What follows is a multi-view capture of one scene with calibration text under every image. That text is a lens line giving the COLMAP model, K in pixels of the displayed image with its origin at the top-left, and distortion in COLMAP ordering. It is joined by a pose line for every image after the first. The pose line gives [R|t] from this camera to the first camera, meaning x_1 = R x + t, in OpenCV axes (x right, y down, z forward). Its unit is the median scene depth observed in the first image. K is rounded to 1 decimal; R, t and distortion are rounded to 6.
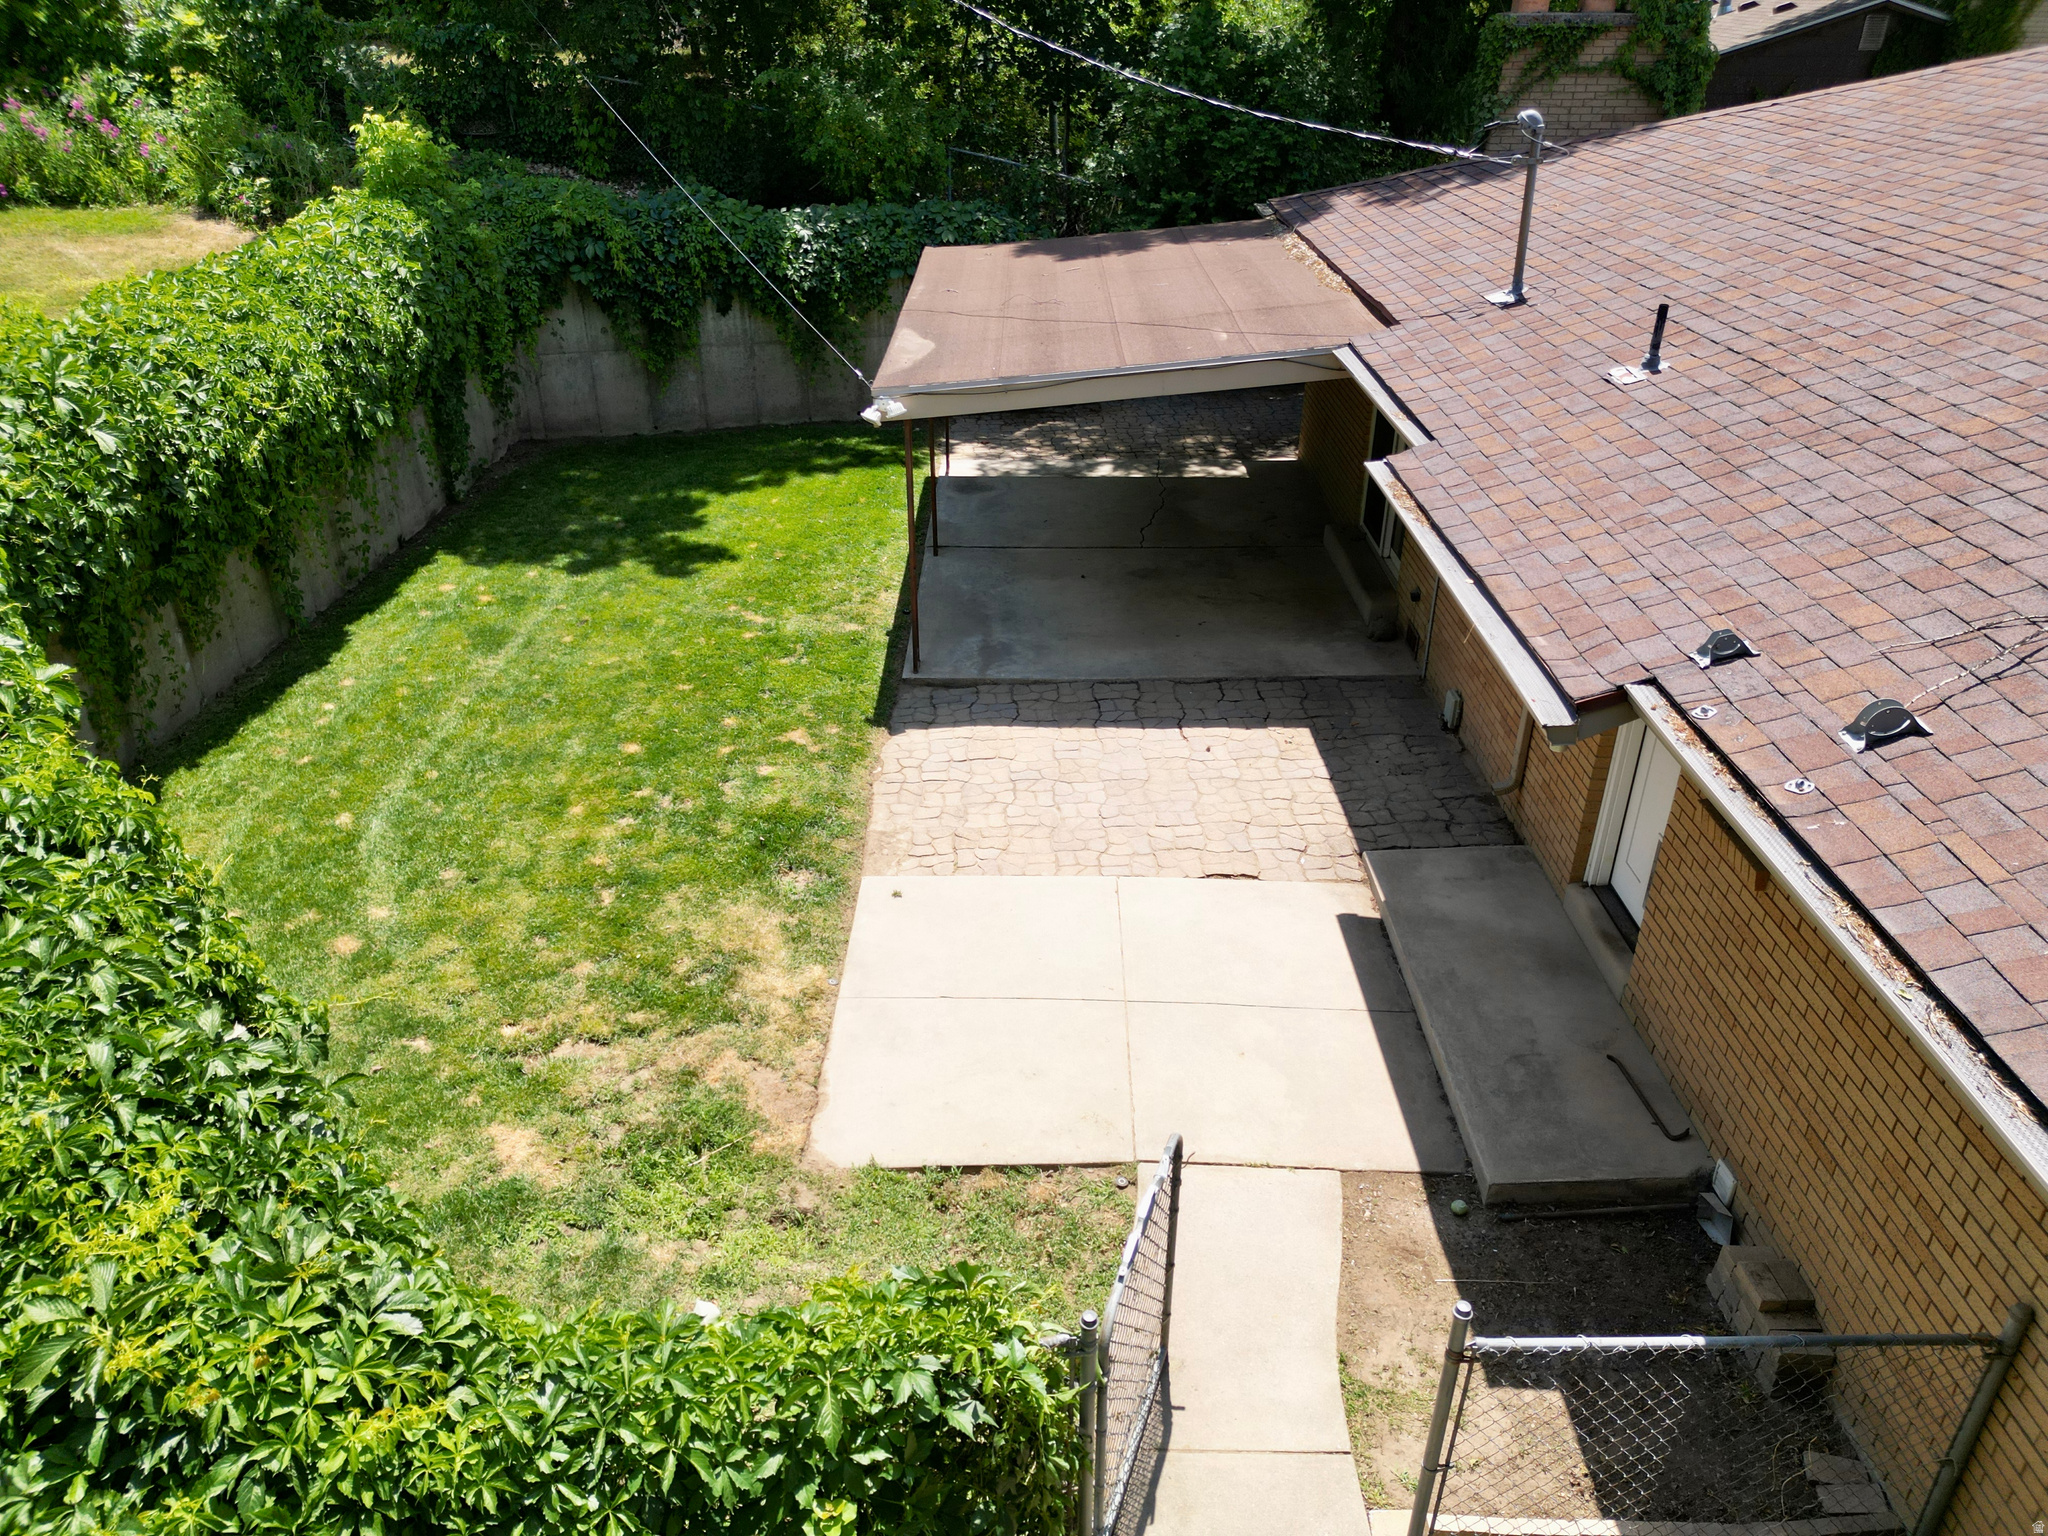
lens RADIAL K [[1433.9, 0, 1031.6], [0, 1433.9, 778.9], [0, 0, 1]] dist [0.054054, -0.047898]
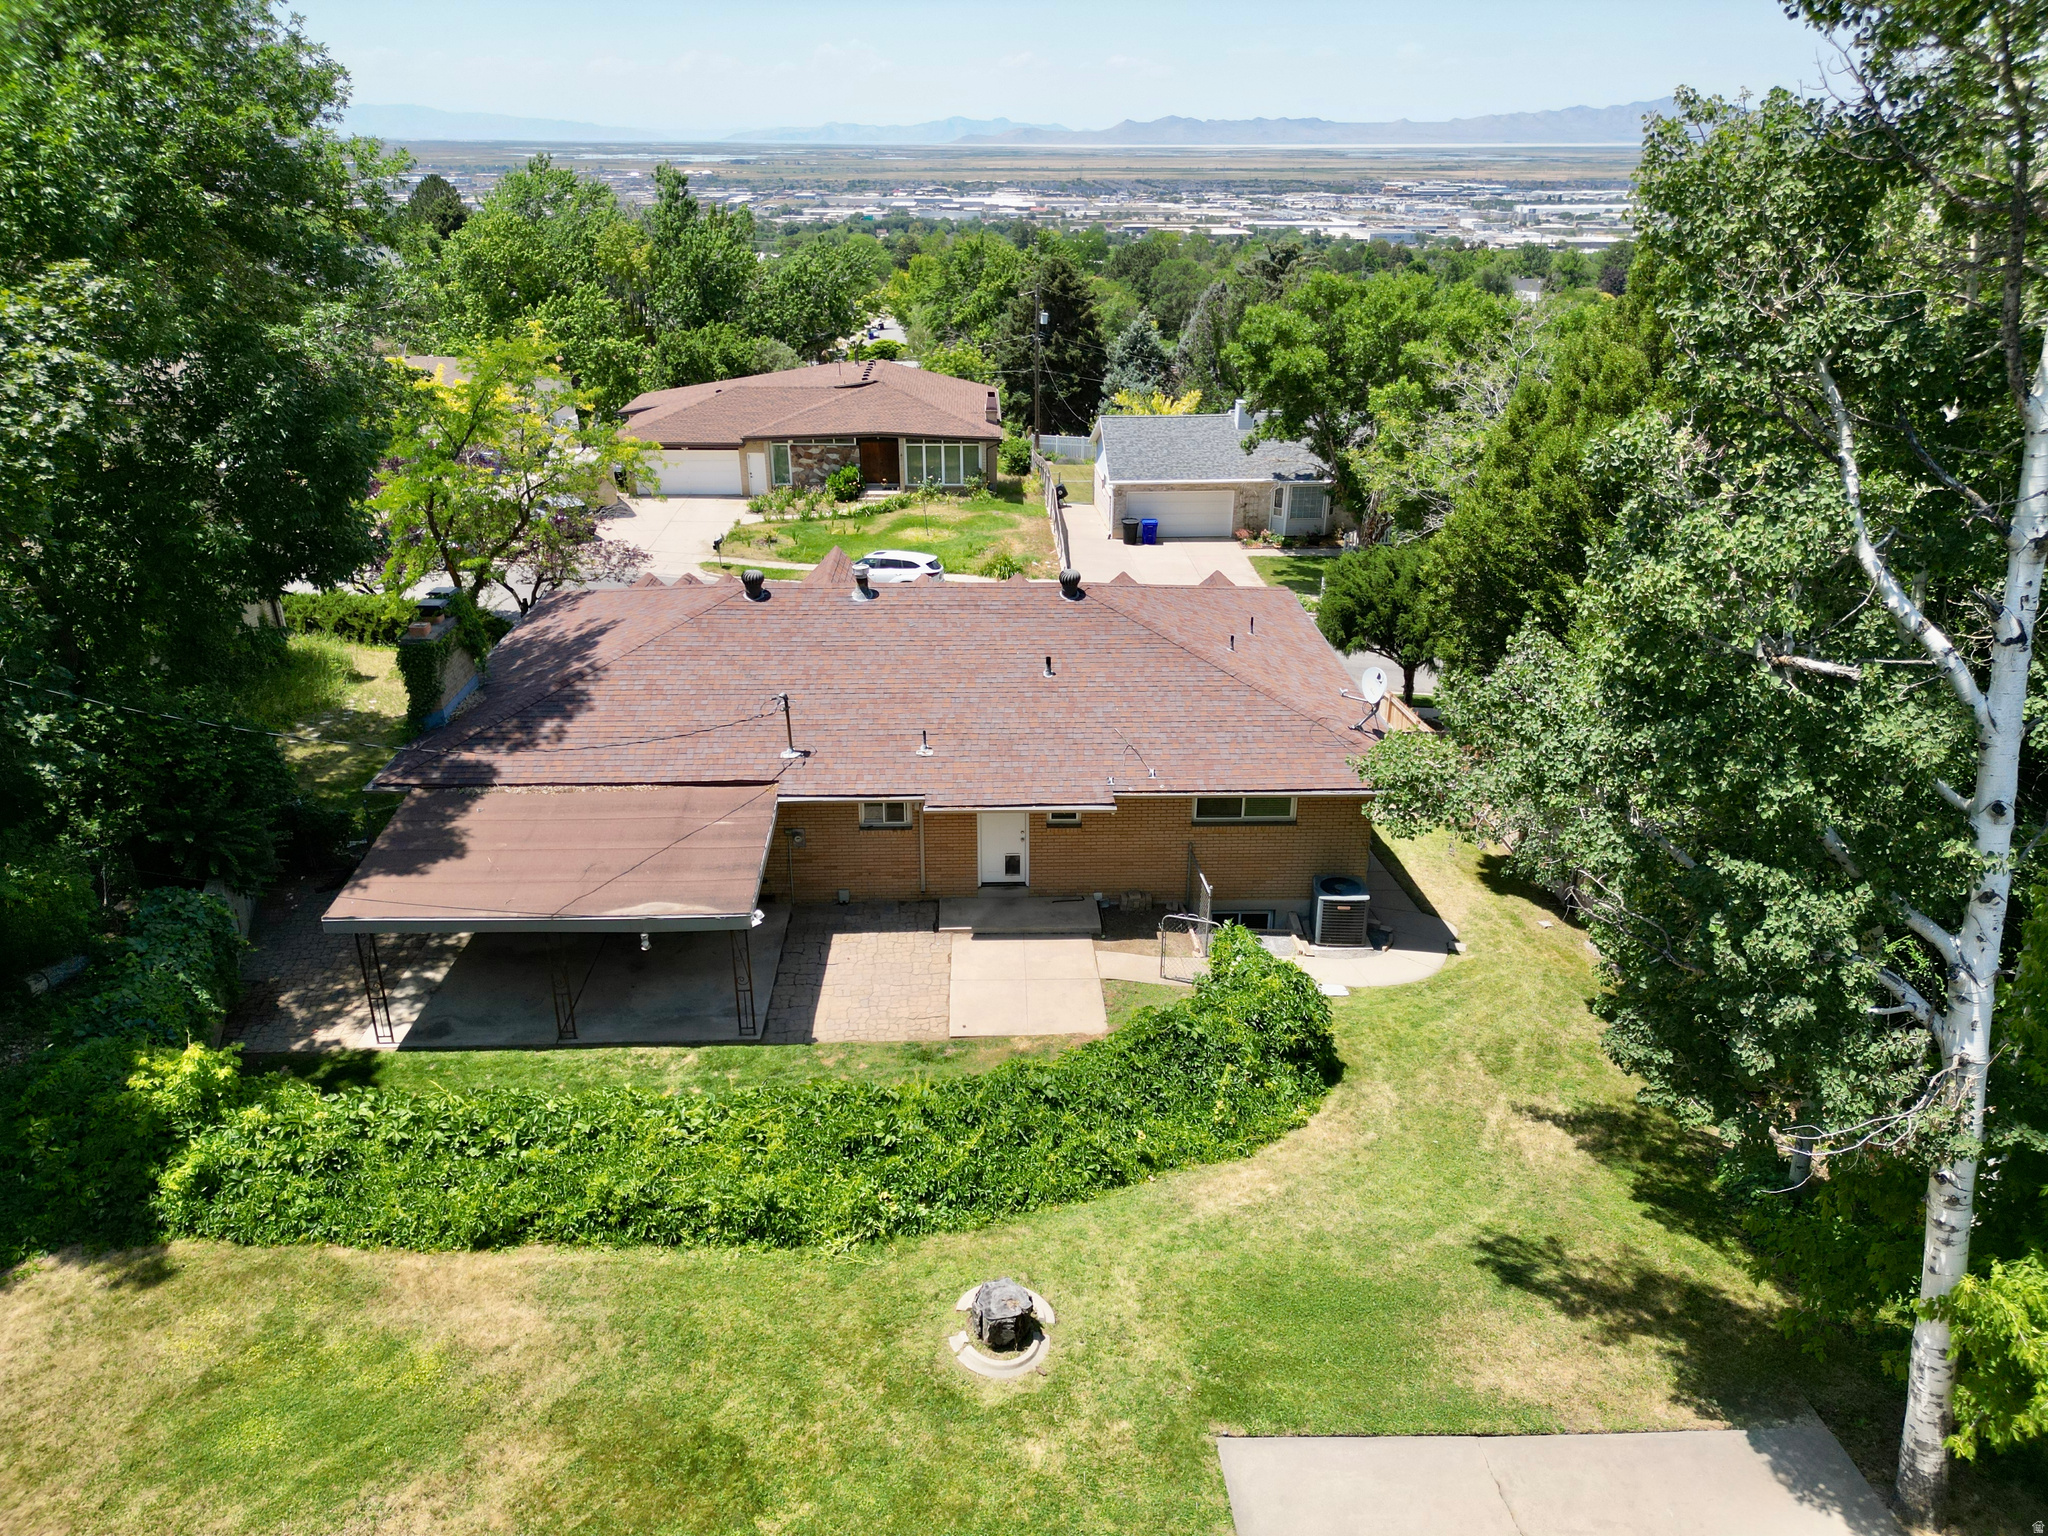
lens RADIAL K [[1433.9, 0, 1031.6], [0, 1433.9, 778.9], [0, 0, 1]] dist [0.054054, -0.047898]
pose [[-0.041085, -0.416778, 0.908079, -1.597904], [0.469268, 0.794322, 0.385799, -0.857062], [-0.882100, 0.441983, 0.162945, 0.196146]]
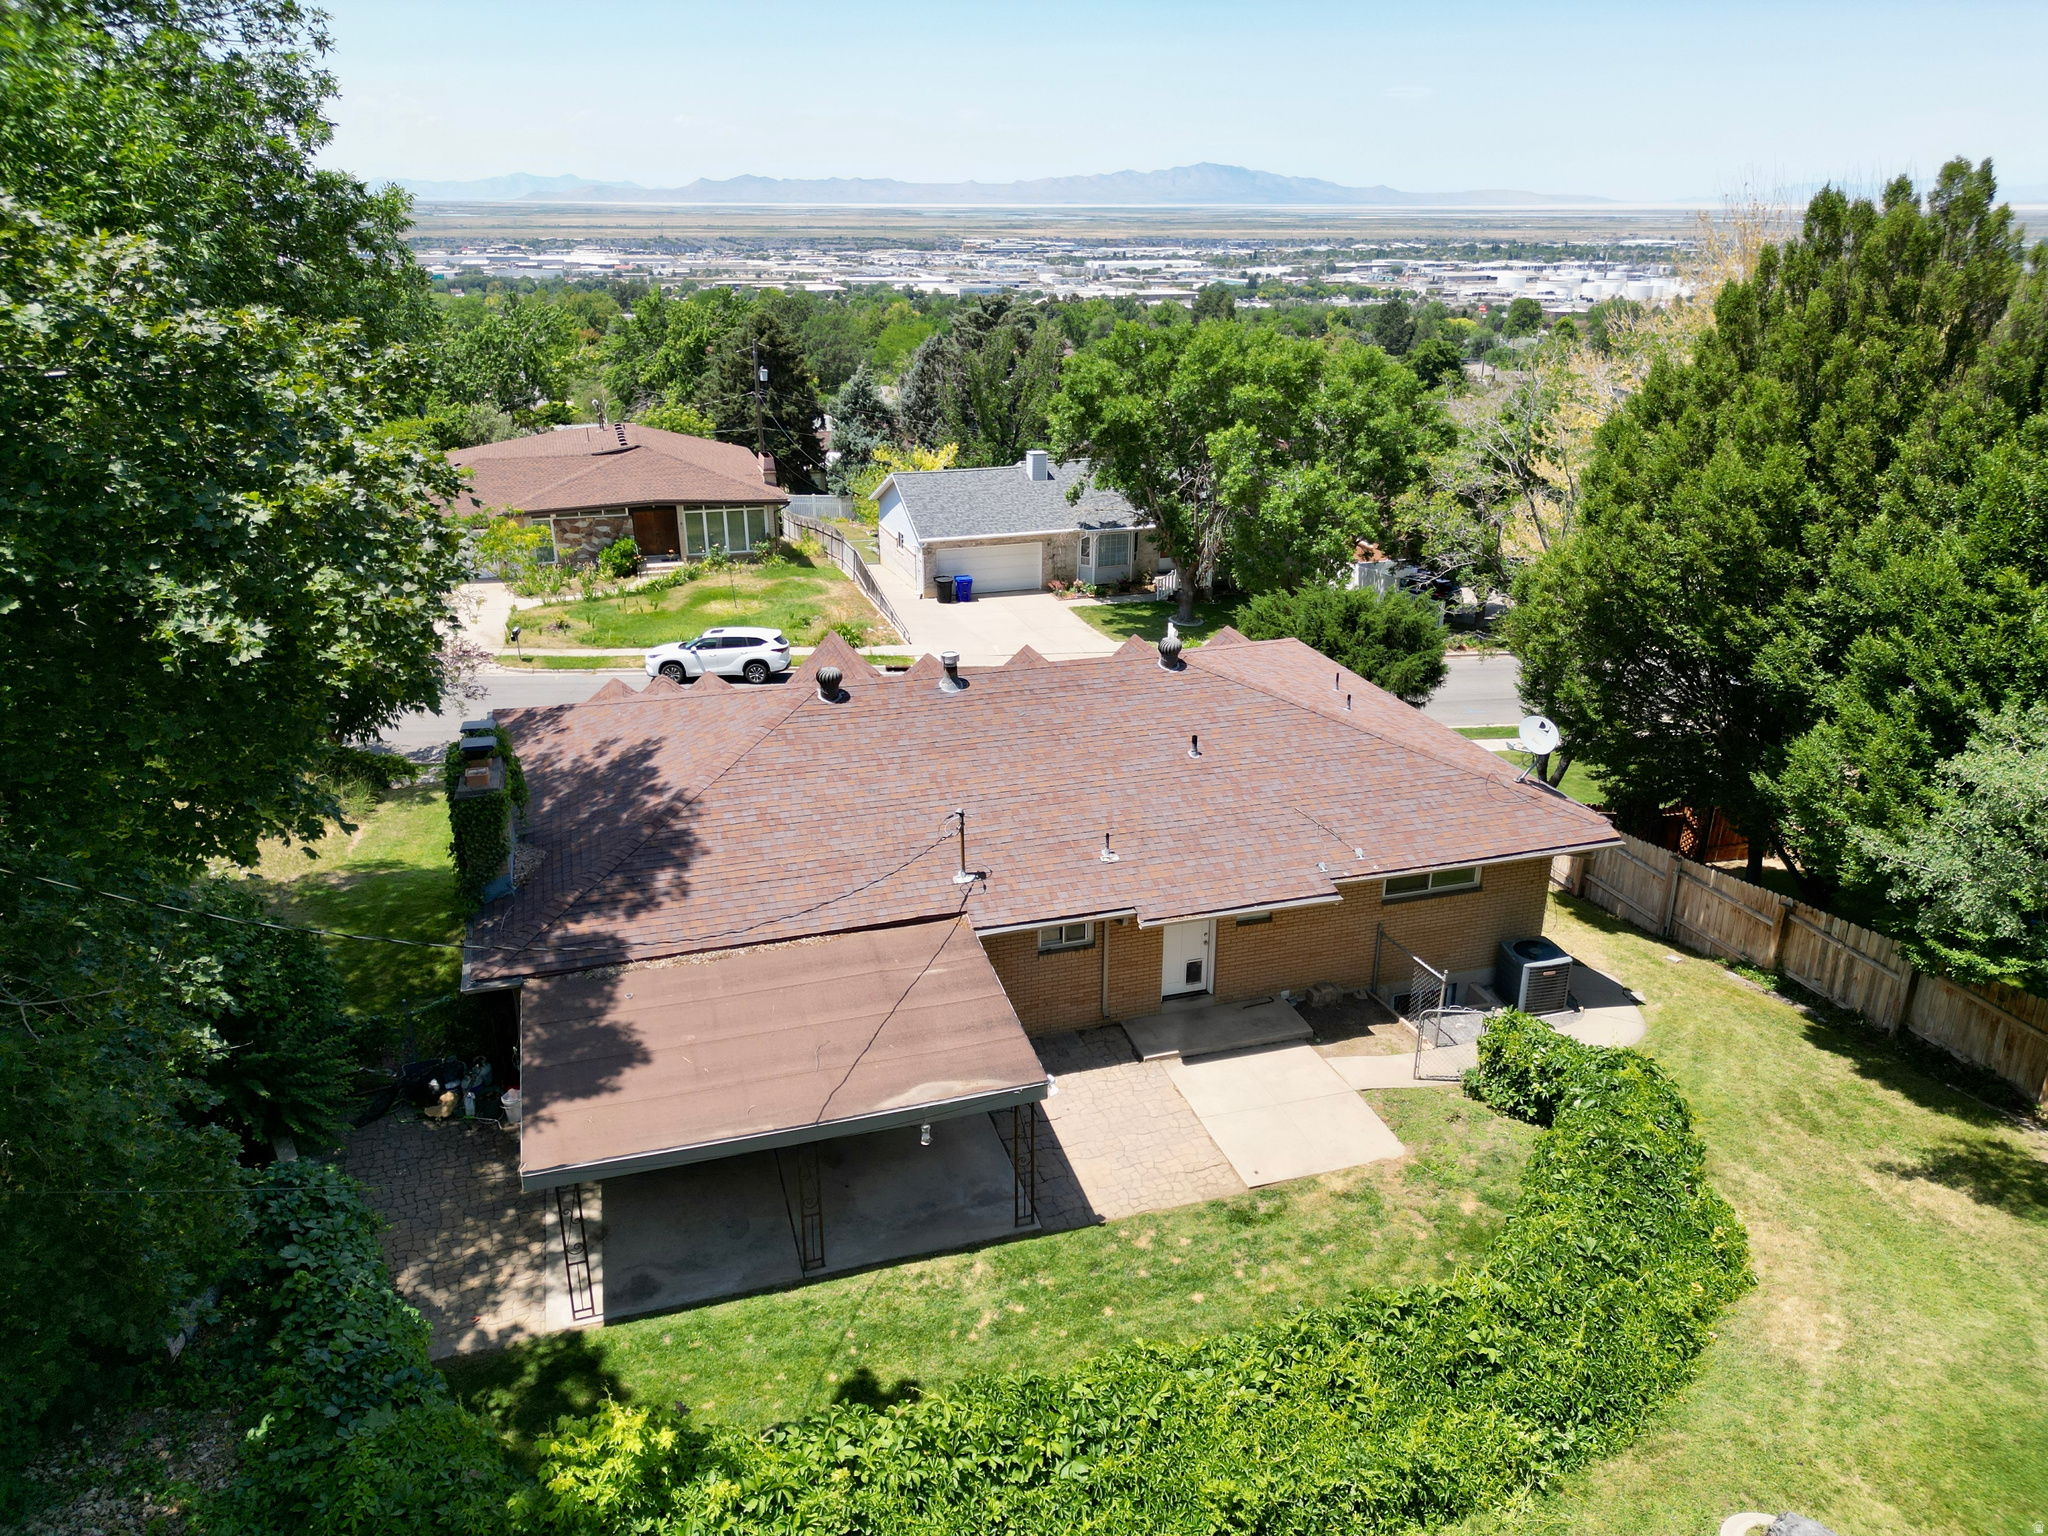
lens RADIAL K [[1433.2, 0, 1024.0], [0, 1433.2, 768.0], [0, 0, 1]] dist [0.057180, -0.062115]
pose [[-0.304695, -0.362275, 0.880862, -1.232497], [0.443872, 0.764256, 0.467856, -1.142121], [-0.842697, 0.533544, -0.072061, 0.799535]]
